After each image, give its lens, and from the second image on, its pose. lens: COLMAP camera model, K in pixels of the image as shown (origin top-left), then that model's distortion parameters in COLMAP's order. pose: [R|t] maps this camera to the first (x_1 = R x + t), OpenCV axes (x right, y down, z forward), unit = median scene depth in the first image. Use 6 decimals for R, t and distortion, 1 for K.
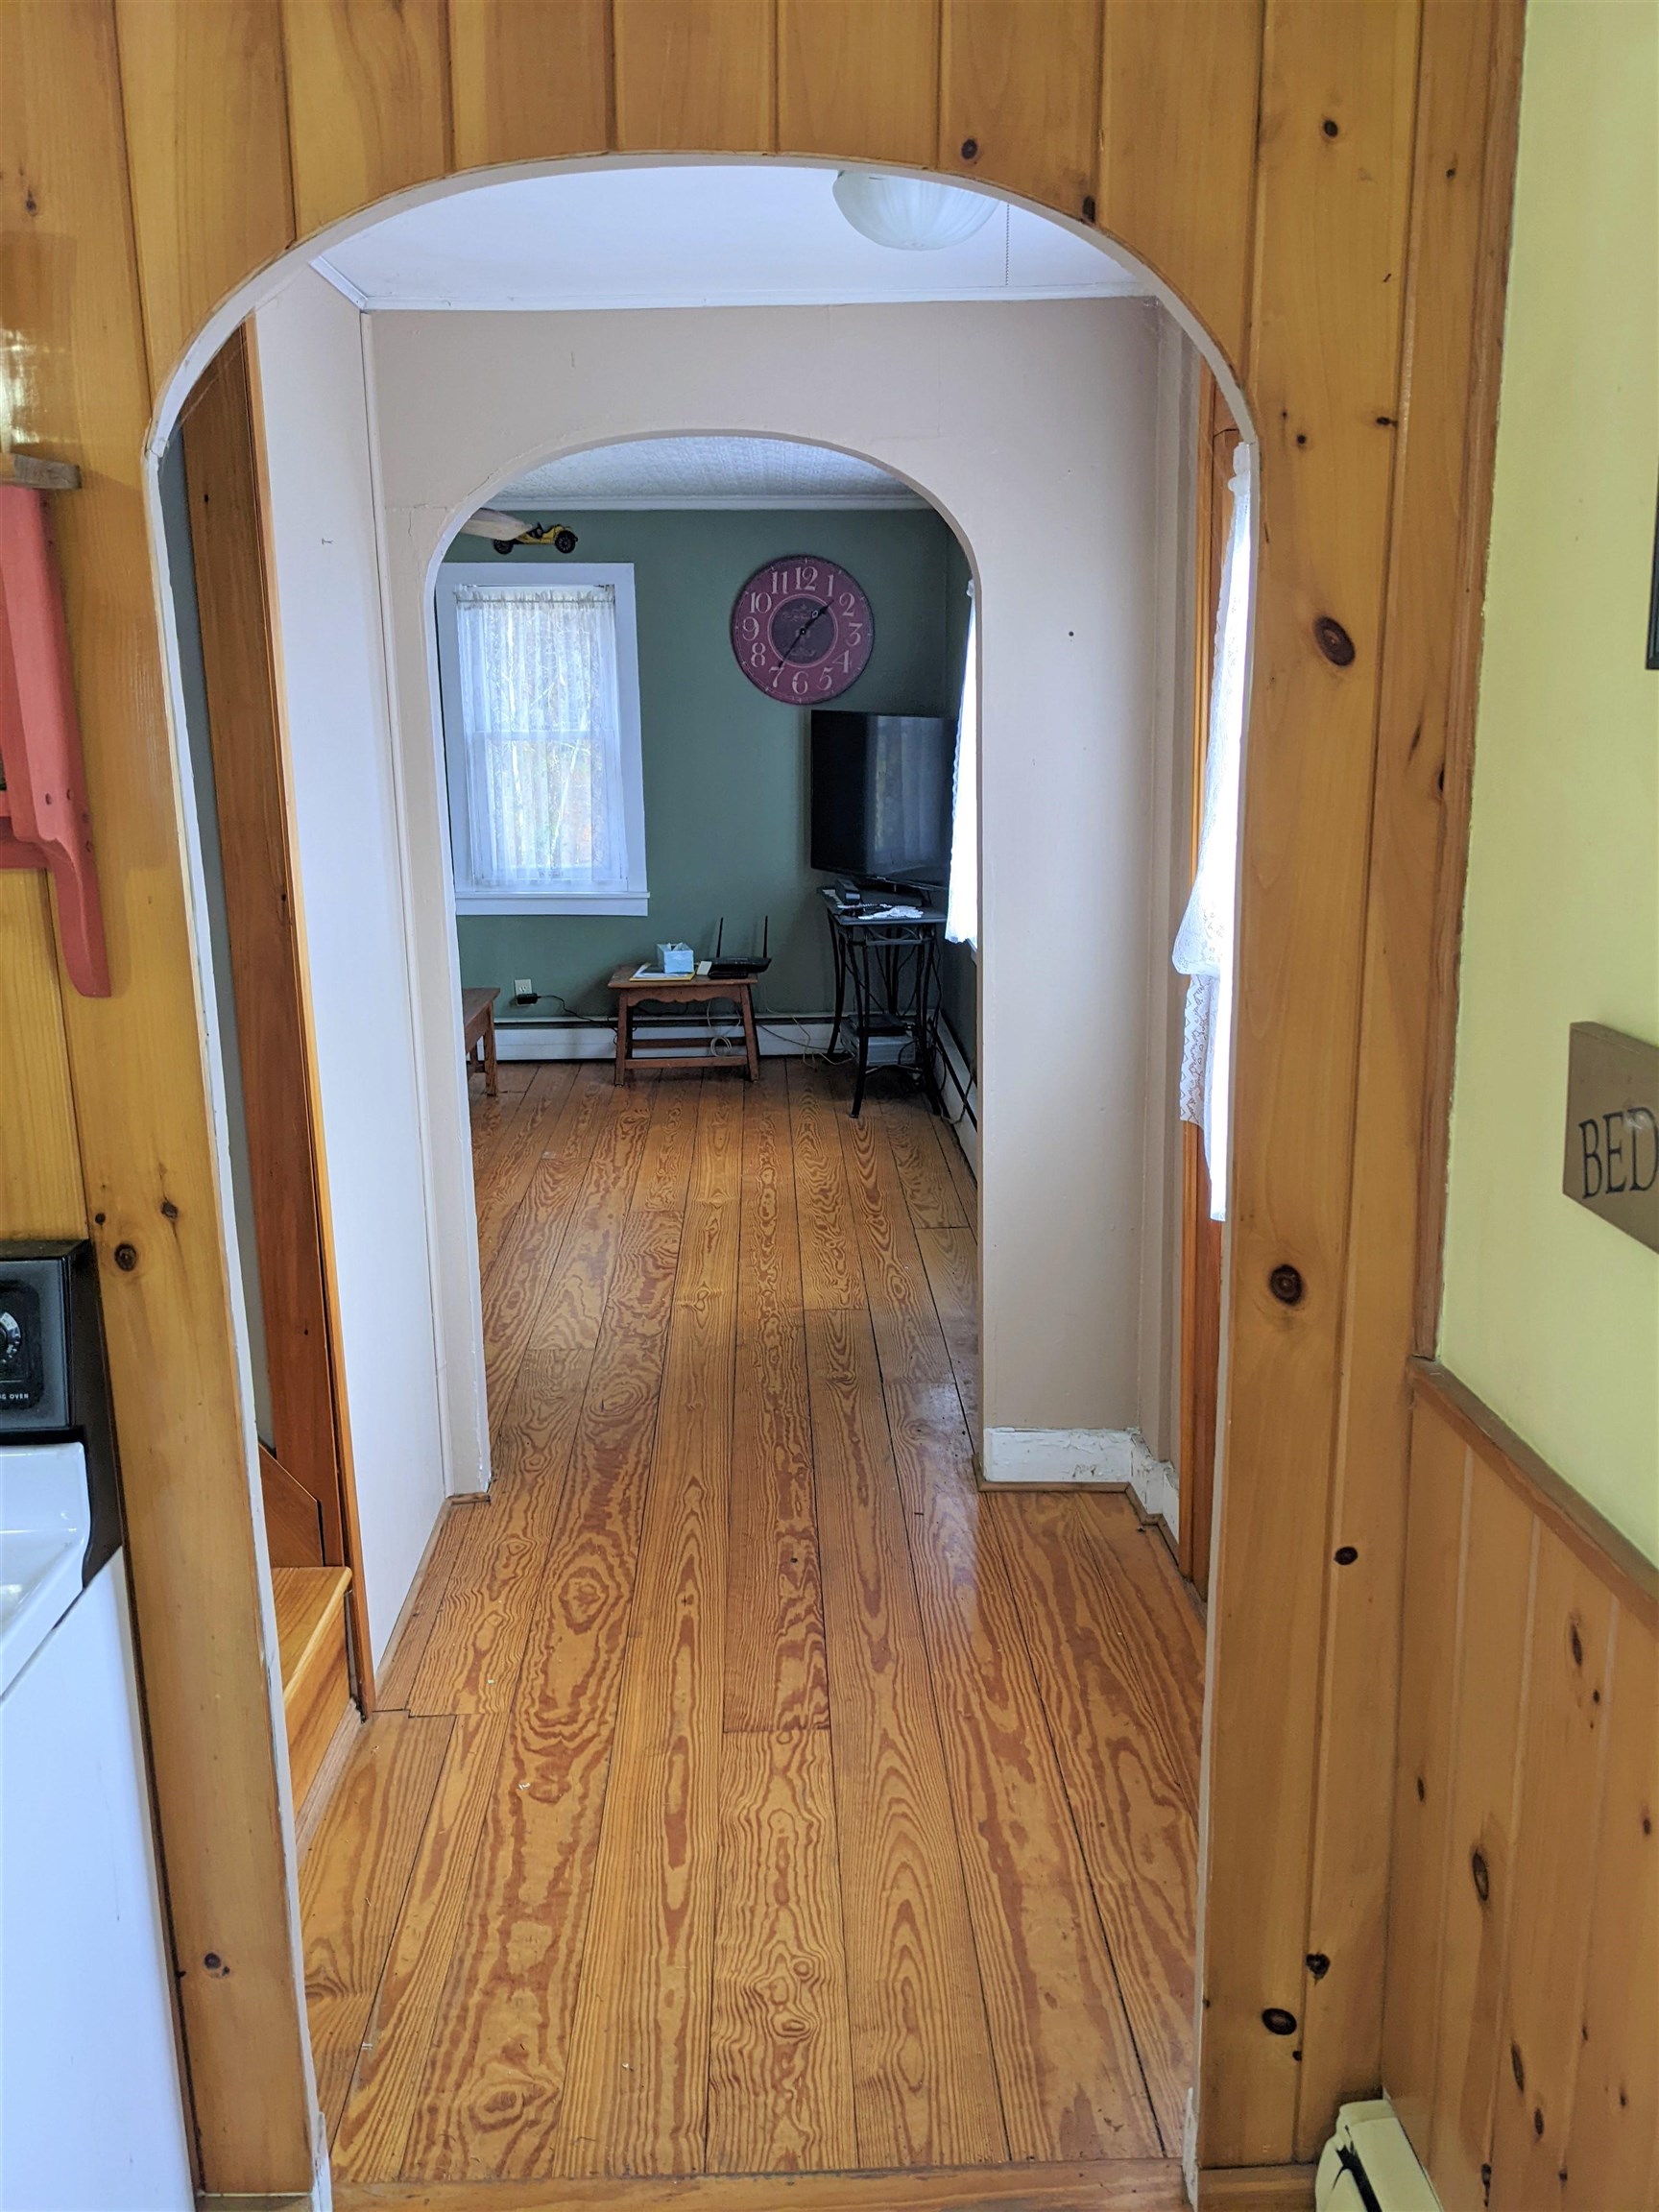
lens RADIAL K [[1734.6, 0, 833.0], [0, 1734.6, 1106.7], [0, 0, 1]] dist [0.024771, -0.046429]
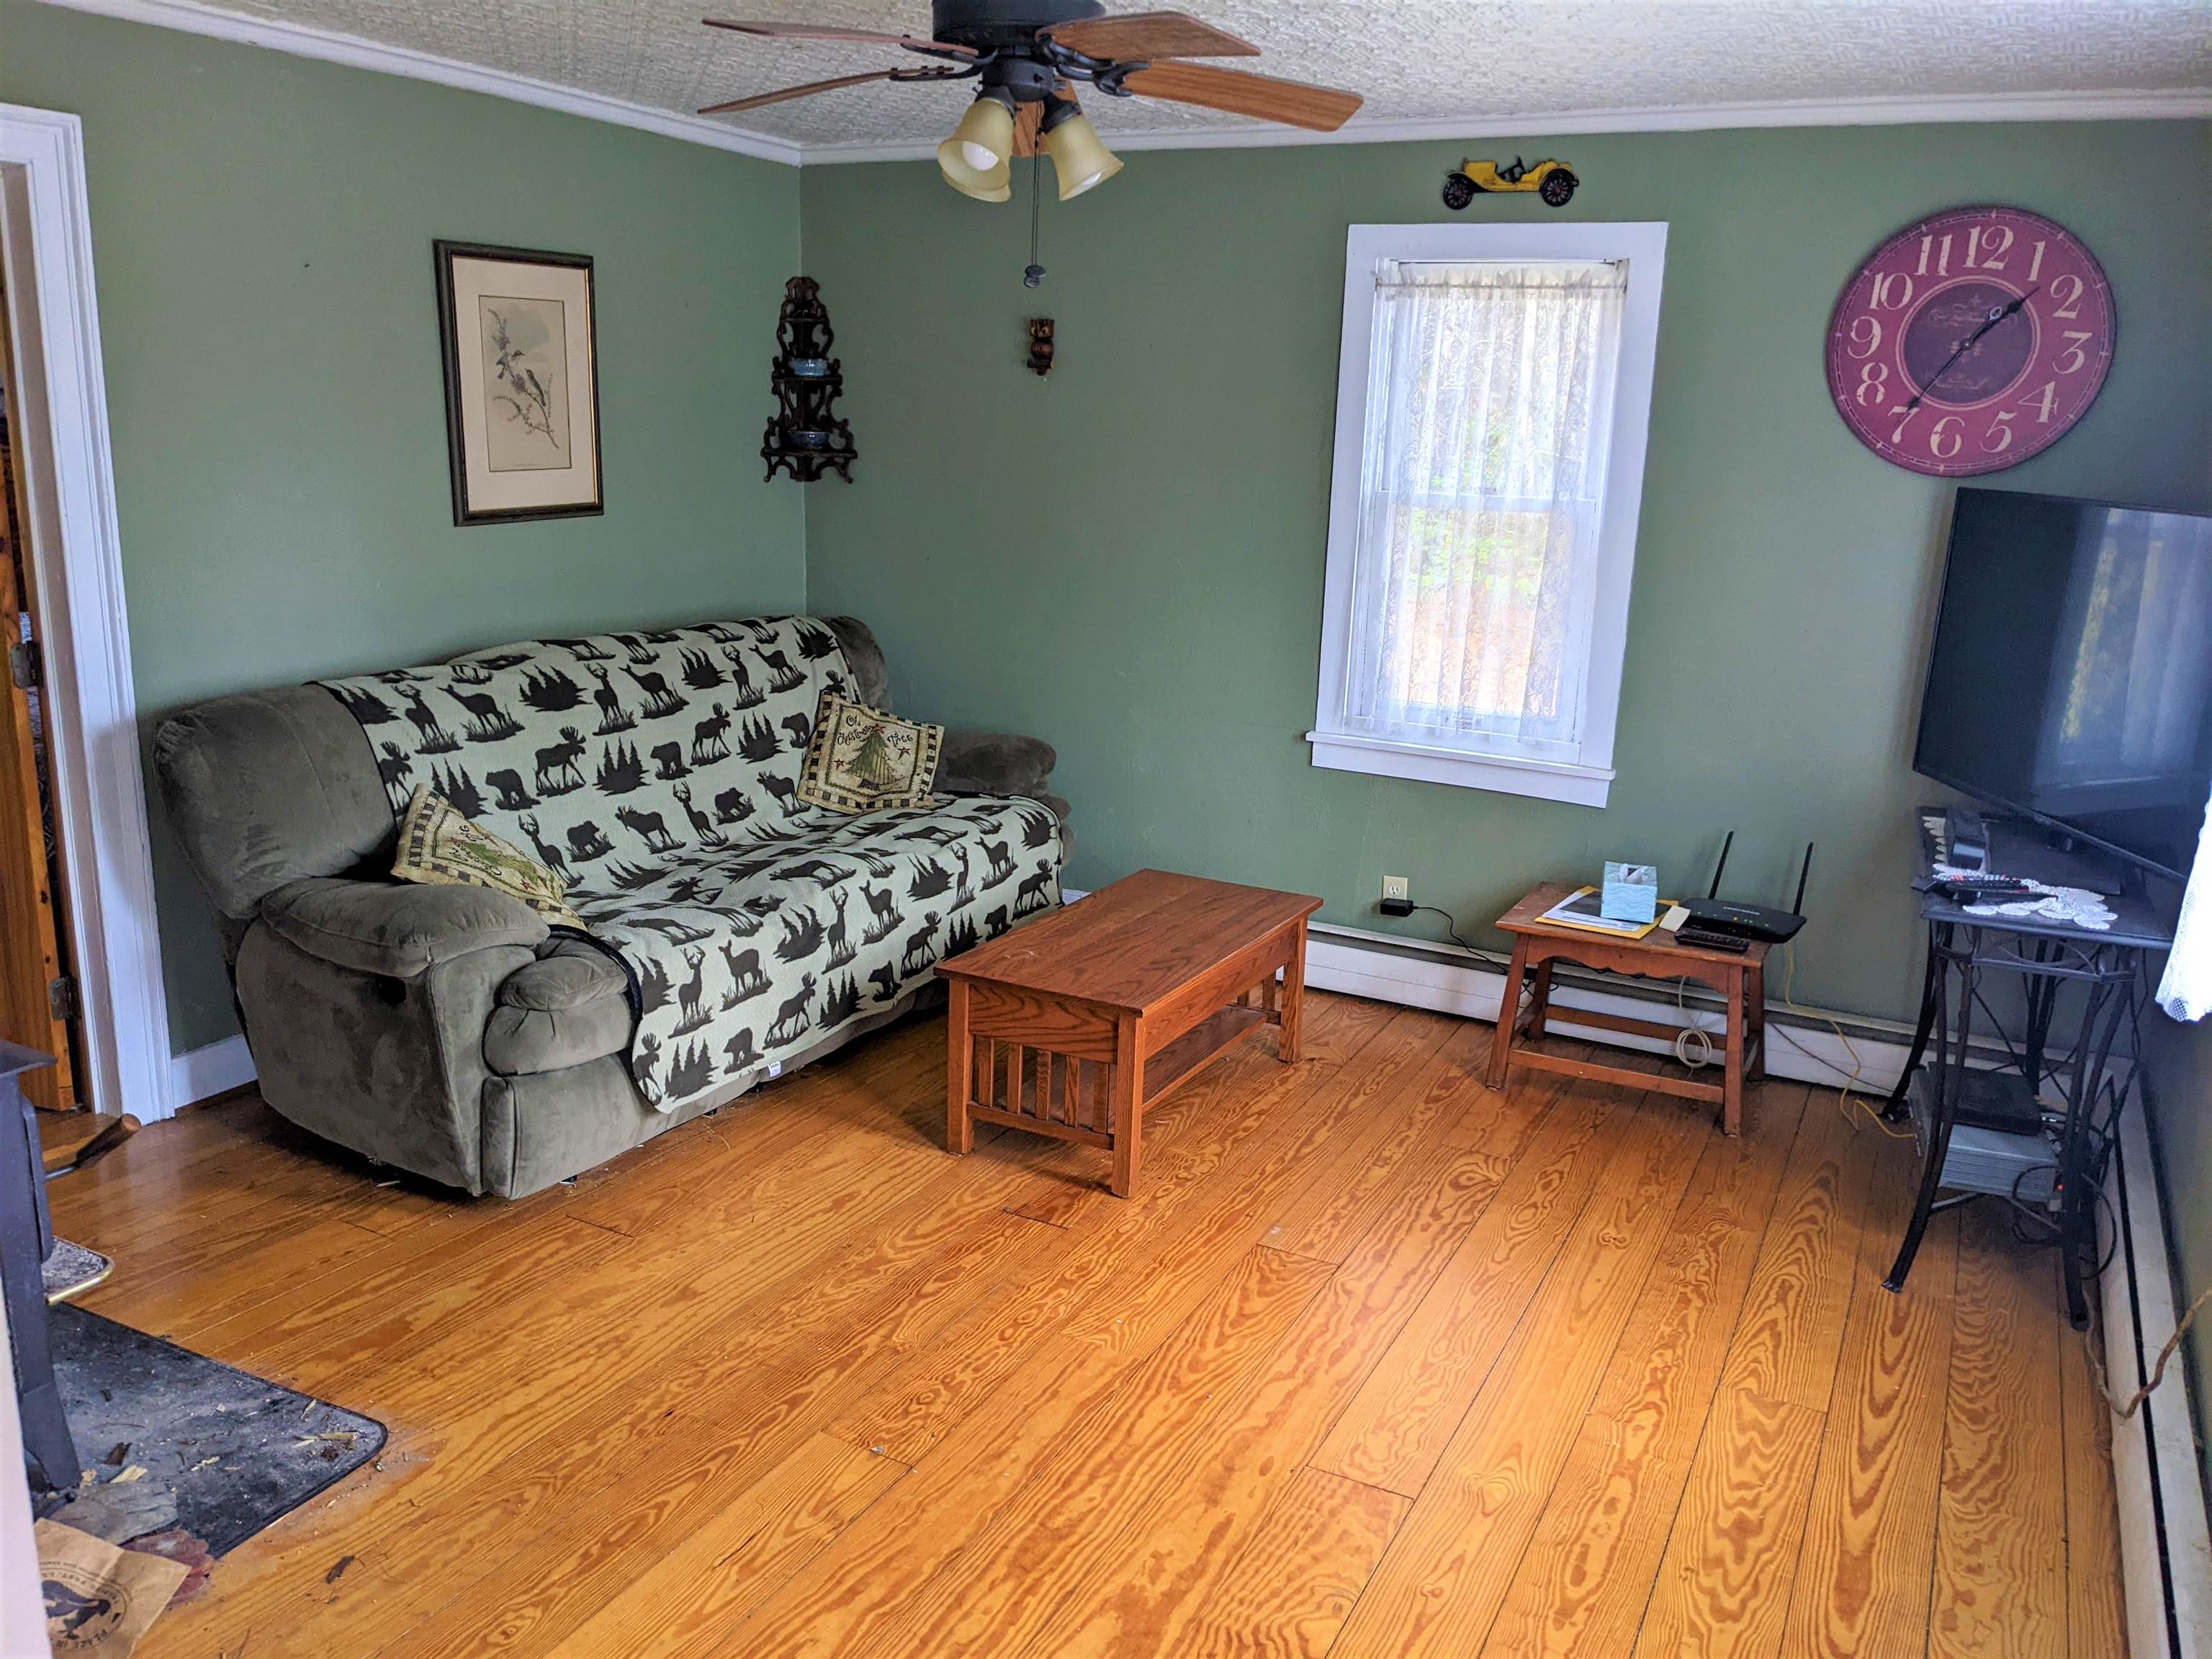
lens RADIAL K [[1734.6, 0, 1094.5], [0, 1734.6, 831.3], [0, 0, 1]] dist [0.024771, -0.046429]
pose [[0.866909, 0.155146, -0.473706, 0.027787], [-0.164166, 0.986175, 0.022555, -0.089906], [0.470657, 0.058213, 0.880394, 0.398383]]
